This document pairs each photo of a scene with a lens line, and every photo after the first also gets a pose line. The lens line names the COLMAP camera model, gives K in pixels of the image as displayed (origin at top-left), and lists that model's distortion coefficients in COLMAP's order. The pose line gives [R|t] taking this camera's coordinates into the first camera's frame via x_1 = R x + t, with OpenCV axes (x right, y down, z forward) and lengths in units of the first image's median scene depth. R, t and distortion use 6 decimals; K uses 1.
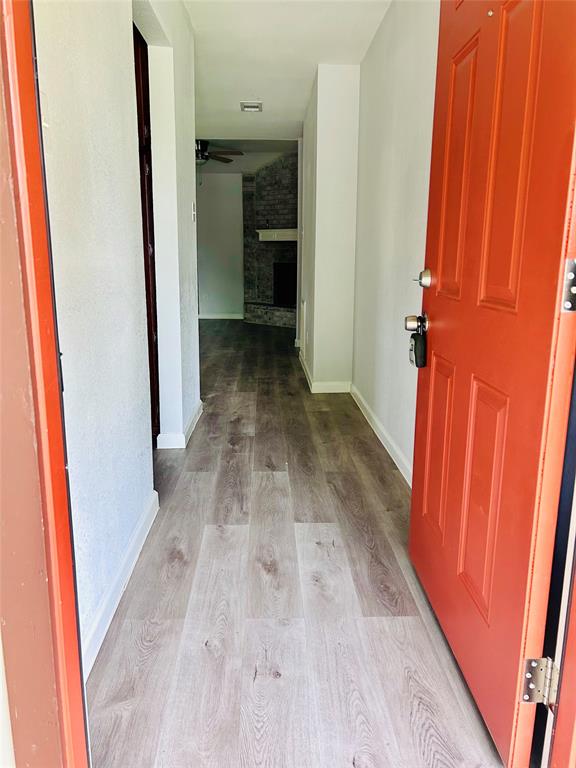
lens RADIAL K [[584.5, 0, 288.0], [0, 584.5, 384.0], [0, 0, 1]] dist [0.045064, -0.000802]
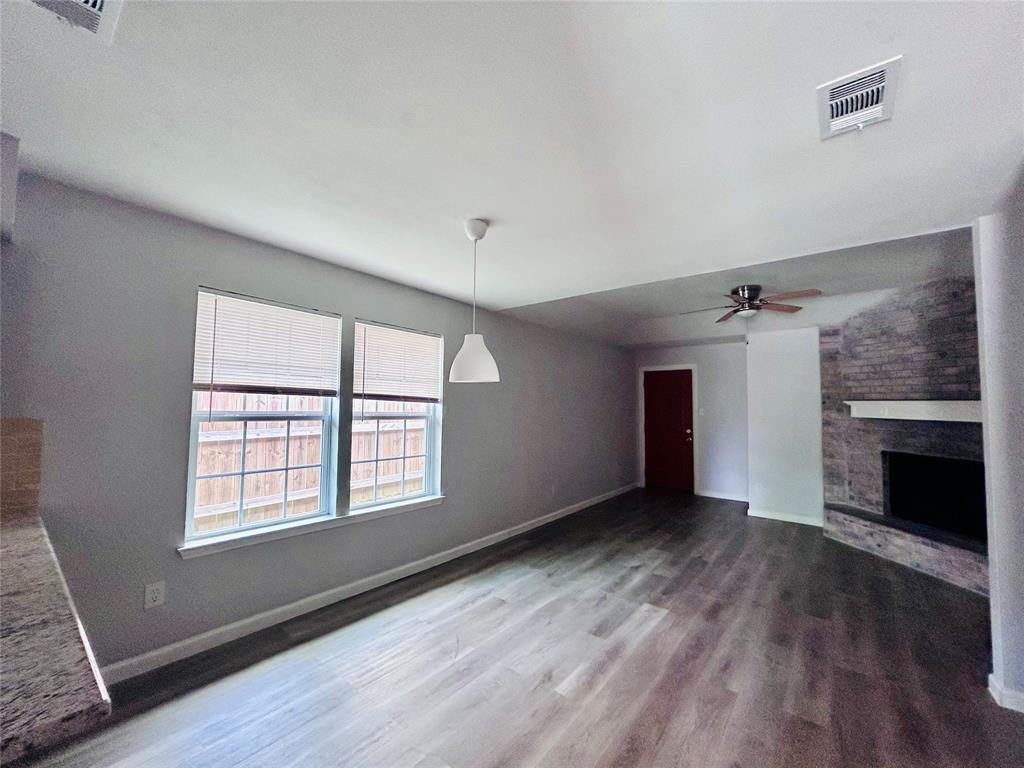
lens RADIAL K [[410.2, 0, 512.0], [0, 410.2, 384.0], [0, 0, 1]] dist [0.000193, 0.000091]
pose [[0.760165, -0.029556, -0.649057, -0.038968], [-0.145593, 0.965812, -0.214497, -0.124124], [0.633207, 0.257551, 0.729874, 0.404185]]
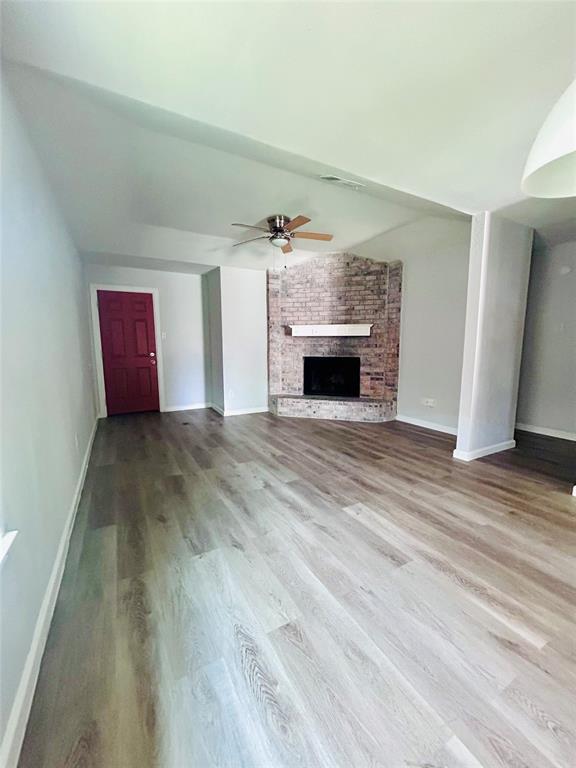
lens RADIAL K [[307.6, 0, 288.0], [0, 307.6, 384.0], [0, 0, 1]] dist [0.000193, 0.000091]
pose [[0.889927, -0.064221, 0.451559, -0.299885], [0.104507, 0.992409, -0.064821, -0.127647], [-0.443969, 0.104877, 0.889883, 0.536447]]
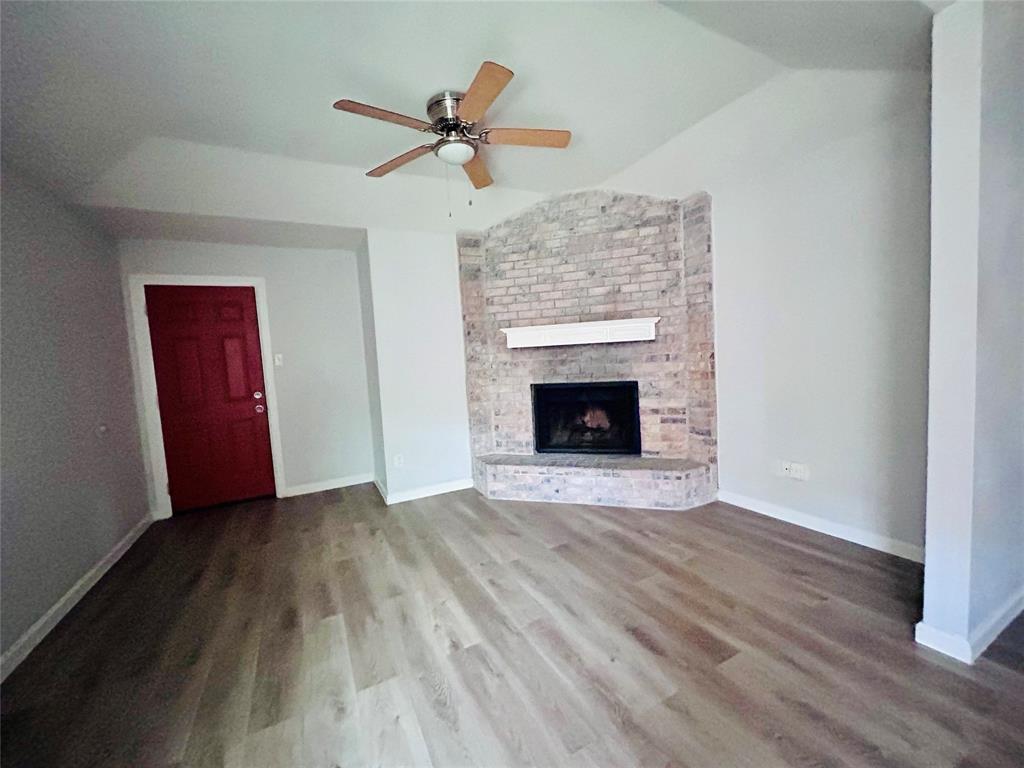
lens RADIAL K [[410.2, 0, 512.0], [0, 410.2, 384.0], [0, 0, 1]] dist [0.000193, 0.000091]
pose [[0.901151, -0.087013, 0.424682, -0.210424], [0.152971, 0.980457, -0.123711, -0.162687], [-0.405618, 0.176446, 0.896850, 0.658269]]
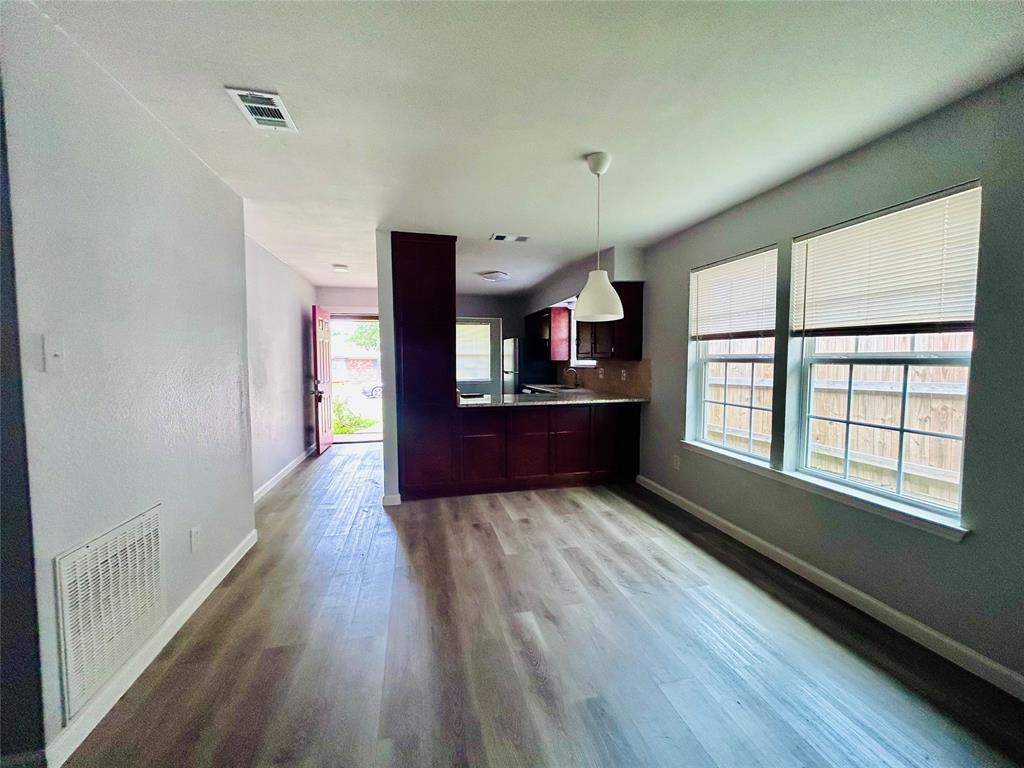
lens RADIAL K [[410.2, 0, 512.0], [0, 410.2, 384.0], [0, 0, 1]] dist [0.000193, 0.000091]
pose [[-0.979837, 0.005338, -0.199725, -0.110035], [-0.047321, 0.964999, 0.257949, -0.194106], [0.194112, 0.262199, -0.945290, 0.784253]]
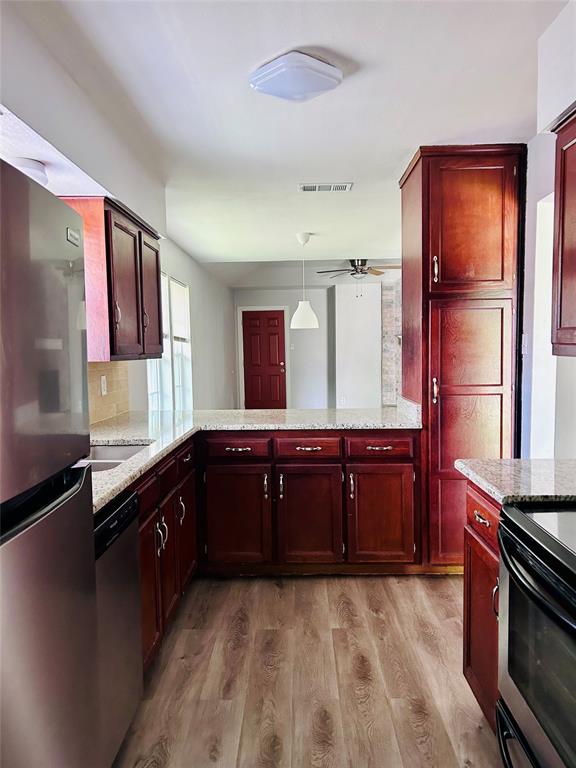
lens RADIAL K [[584.5, 0, 288.0], [0, 584.5, 384.0], [0, 0, 1]] dist [0.045064, -0.000802]
pose [[0.998321, -0.019026, -0.054707, -0.190762], [0.010831, 0.989172, -0.146362, -0.031217], [0.056900, 0.145523, 0.987717, -0.010019]]
